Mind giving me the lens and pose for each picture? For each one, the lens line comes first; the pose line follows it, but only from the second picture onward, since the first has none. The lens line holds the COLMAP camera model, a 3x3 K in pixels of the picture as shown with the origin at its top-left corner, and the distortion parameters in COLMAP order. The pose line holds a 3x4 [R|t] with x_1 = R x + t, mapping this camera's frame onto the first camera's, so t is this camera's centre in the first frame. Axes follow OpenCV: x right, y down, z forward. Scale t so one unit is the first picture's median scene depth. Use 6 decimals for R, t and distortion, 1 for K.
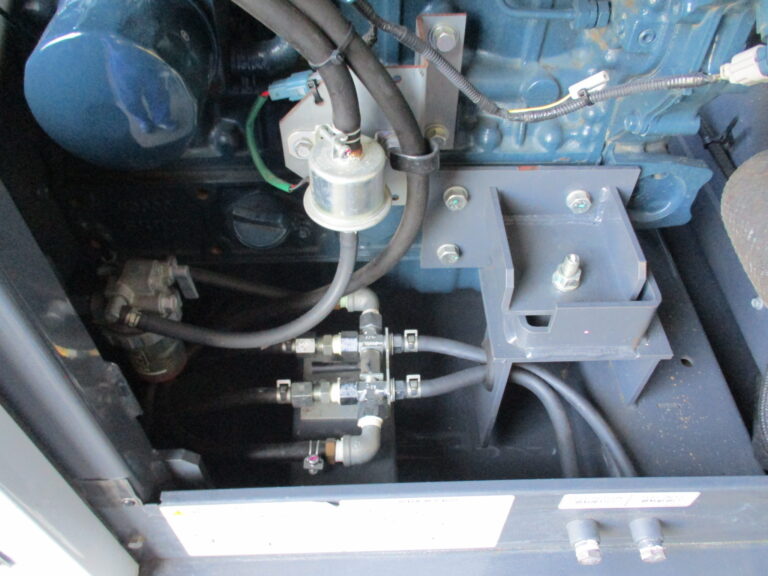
lens RADIAL K [[641.3, 0, 392.5], [0, 641.3, 272.9], [0, 0, 1]] dist [-0.031618, 0.008718]
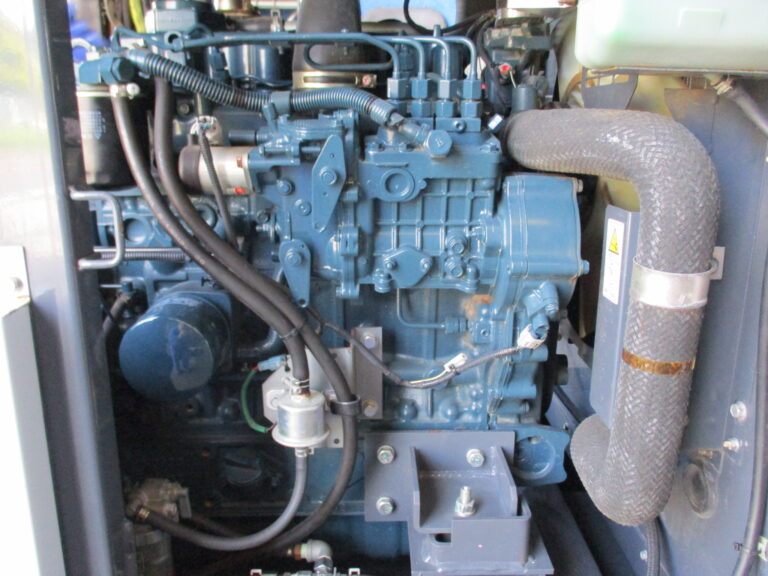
lens RADIAL K [[641.3, 0, 392.5], [0, 641.3, 272.9], [0, 0, 1]] dist [-0.031618, 0.008718]
pose [[0.999633, -0.012155, -0.024225, 0.160619], [-0.004231, 0.812850, -0.582458, 0.394462], [0.026771, 0.582347, 0.812500, -0.384632]]
